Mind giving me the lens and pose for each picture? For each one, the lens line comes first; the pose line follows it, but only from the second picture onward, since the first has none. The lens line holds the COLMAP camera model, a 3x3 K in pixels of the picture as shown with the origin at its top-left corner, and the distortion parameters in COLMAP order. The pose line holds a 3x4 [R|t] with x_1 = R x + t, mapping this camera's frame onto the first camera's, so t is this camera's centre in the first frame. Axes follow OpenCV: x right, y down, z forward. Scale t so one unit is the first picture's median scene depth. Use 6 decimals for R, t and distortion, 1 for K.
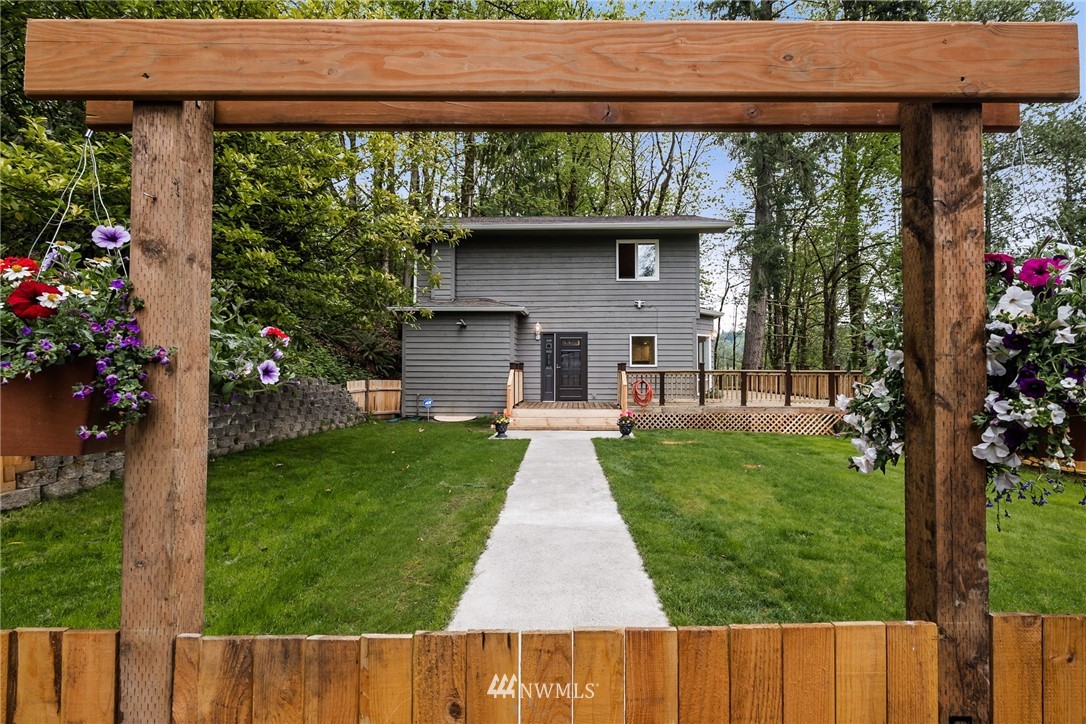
lens RADIAL K [[514.3, 0, 561.5], [0, 514.3, 361.8], [0, 0, 1]] dist [0.000600, 0.000090]
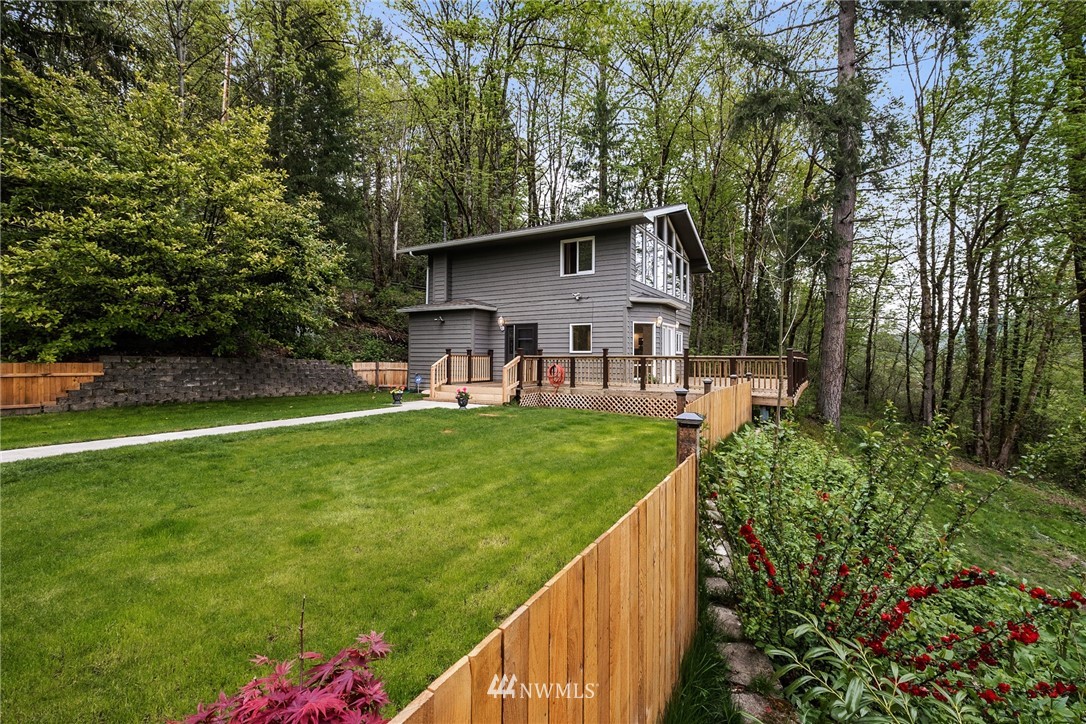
lens RADIAL K [[476.6, 0, 543.6], [0, 476.6, 359.9], [0, 0, 1]] dist [0.002706, 0.000301]
pose [[0.877921, 0.005665, -0.478772, 0.581896], [0.002757, 0.999854, 0.016886, 0.007381], [0.478798, -0.016144, 0.877777, 0.060315]]
